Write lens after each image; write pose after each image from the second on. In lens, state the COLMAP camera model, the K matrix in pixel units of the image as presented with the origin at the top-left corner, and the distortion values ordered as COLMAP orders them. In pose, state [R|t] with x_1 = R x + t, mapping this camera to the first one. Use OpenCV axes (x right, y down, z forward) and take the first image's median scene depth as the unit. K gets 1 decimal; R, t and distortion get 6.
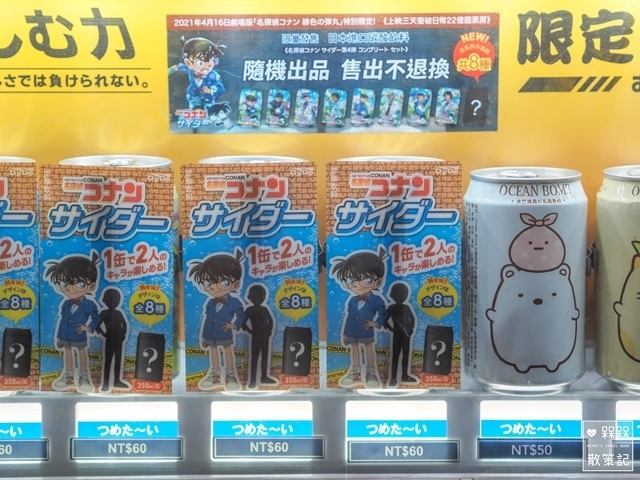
lens RADIAL K [[1706.0, 0, 321.2], [0, 1706.0, 237.2], [0, 0, 1]] dist [0.188719, 0.000000]
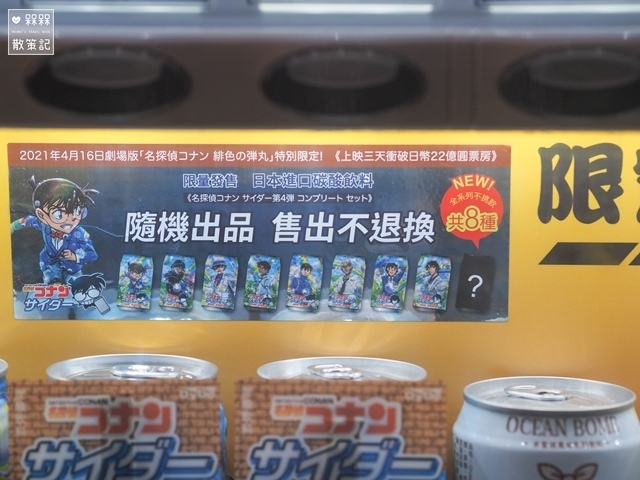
lens RADIAL K [[1706.0, 0, 318.8], [0, 1706.0, 241.6], [0, 0, 1]] dist [0.188719, 0.000000]
pose [[0.999243, 0.011577, -0.037144, 0.054878], [-0.012676, 0.999485, -0.029482, -0.073342], [0.036783, 0.029930, 0.998875, 0.339465]]
